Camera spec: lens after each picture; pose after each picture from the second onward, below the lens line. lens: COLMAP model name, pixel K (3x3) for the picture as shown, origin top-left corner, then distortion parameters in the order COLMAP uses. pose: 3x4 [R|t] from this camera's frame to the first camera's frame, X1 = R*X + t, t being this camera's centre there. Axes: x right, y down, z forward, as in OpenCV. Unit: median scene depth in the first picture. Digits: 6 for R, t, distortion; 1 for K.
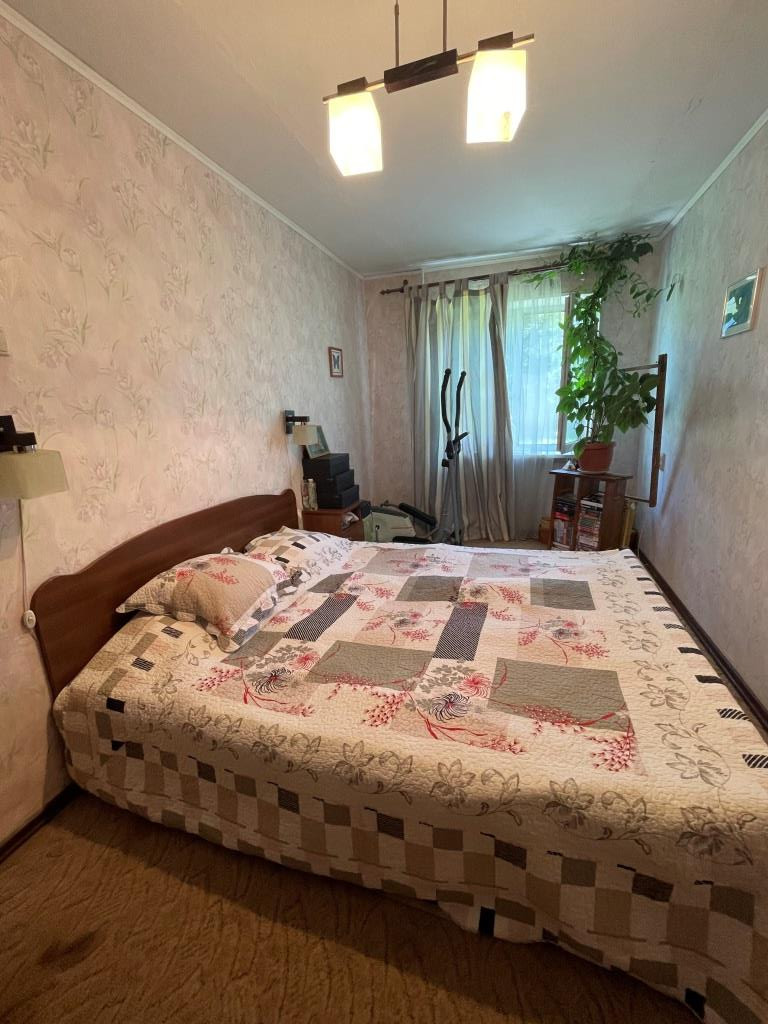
lens RADIAL K [[416.1, 0, 388.4], [0, 416.1, 510.3], [0, 0, 1]] dist [-0.003144, 0.000610]
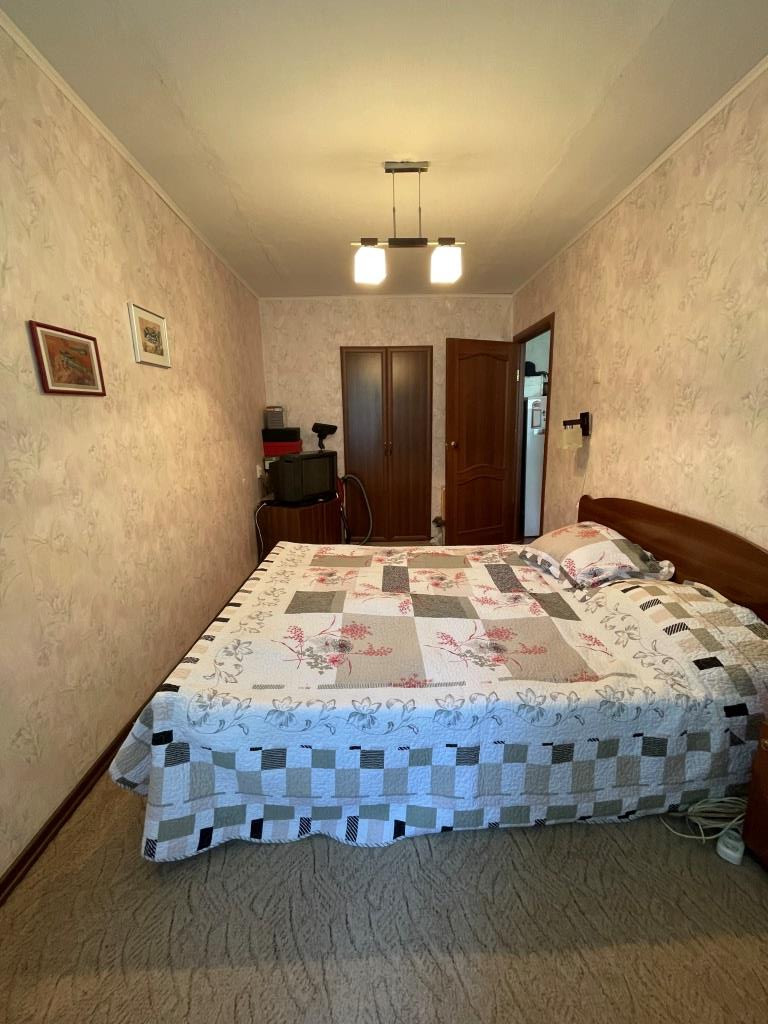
lens RADIAL K [[416.1, 0, 385.8], [0, 416.1, 512.2], [0, 0, 1]] dist [-0.003144, 0.000610]
pose [[-0.943938, 0.123116, -0.306308, 0.576240], [-0.024873, 0.898695, 0.437869, -0.493930], [0.329186, 0.420940, -0.845249, 1.958331]]
